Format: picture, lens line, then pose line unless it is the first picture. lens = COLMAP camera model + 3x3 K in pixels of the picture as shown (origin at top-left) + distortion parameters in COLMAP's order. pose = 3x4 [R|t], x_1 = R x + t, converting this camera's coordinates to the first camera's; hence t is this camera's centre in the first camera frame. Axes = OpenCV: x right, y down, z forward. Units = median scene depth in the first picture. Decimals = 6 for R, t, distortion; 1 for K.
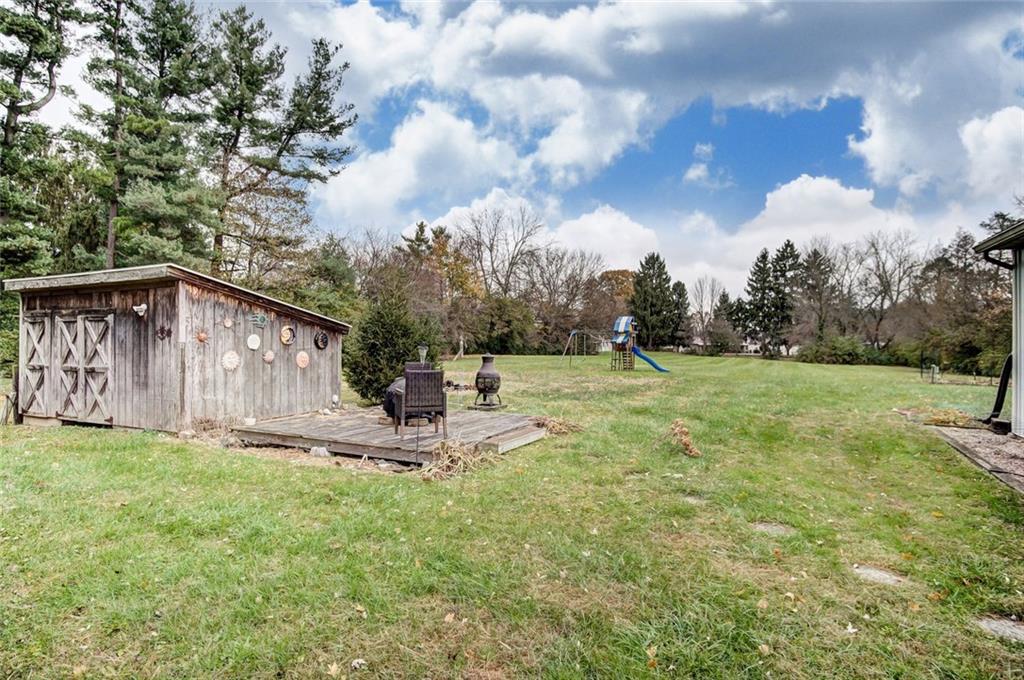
lens RADIAL K [[543.7, 0, 512.0], [0, 543.7, 340.0], [0, 0, 1]] dist [-0.028852, 0.006681]
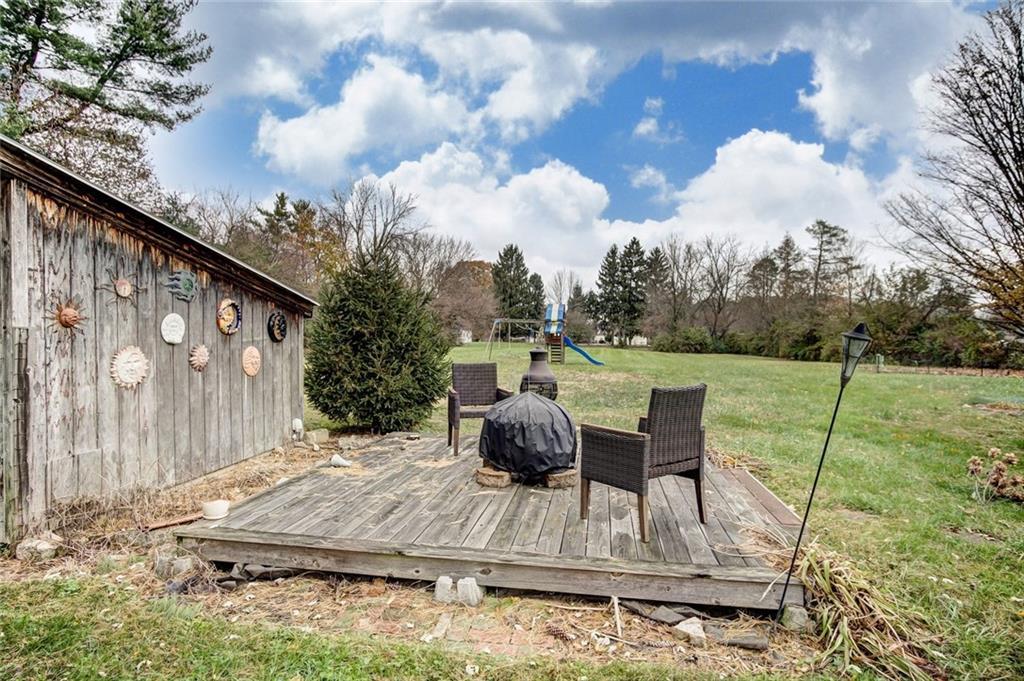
lens RADIAL K [[543.7, 0, 512.0], [0, 543.7, 340.5], [0, 0, 1]] dist [-0.028852, 0.006681]
pose [[0.961387, -0.004636, 0.275161, -0.047924], [-0.000129, 0.999850, 0.017296, 0.000925], [-0.275200, -0.016663, 0.961242, 0.066259]]
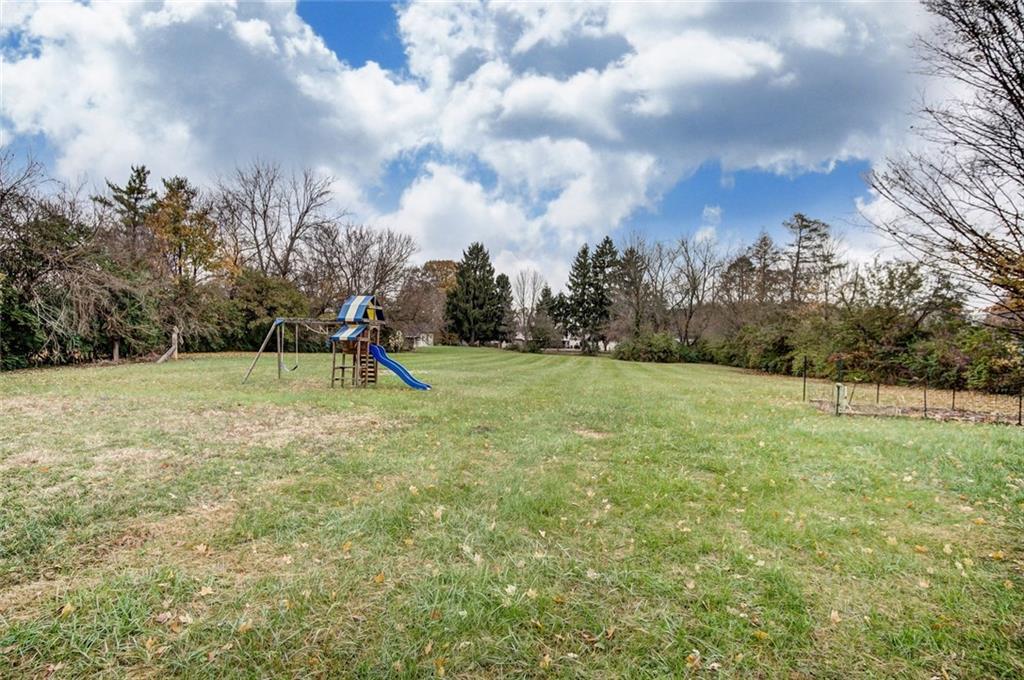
lens RADIAL K [[551.9, 0, 498.0], [0, 551.9, 340.1], [0, 0, 1]] dist [-0.026681, 0.001159]
pose [[0.960914, 0.007213, 0.276754, 0.081260], [-0.010335, 0.999898, 0.009823, -0.000733], [-0.276655, -0.012299, 0.960890, 0.162781]]
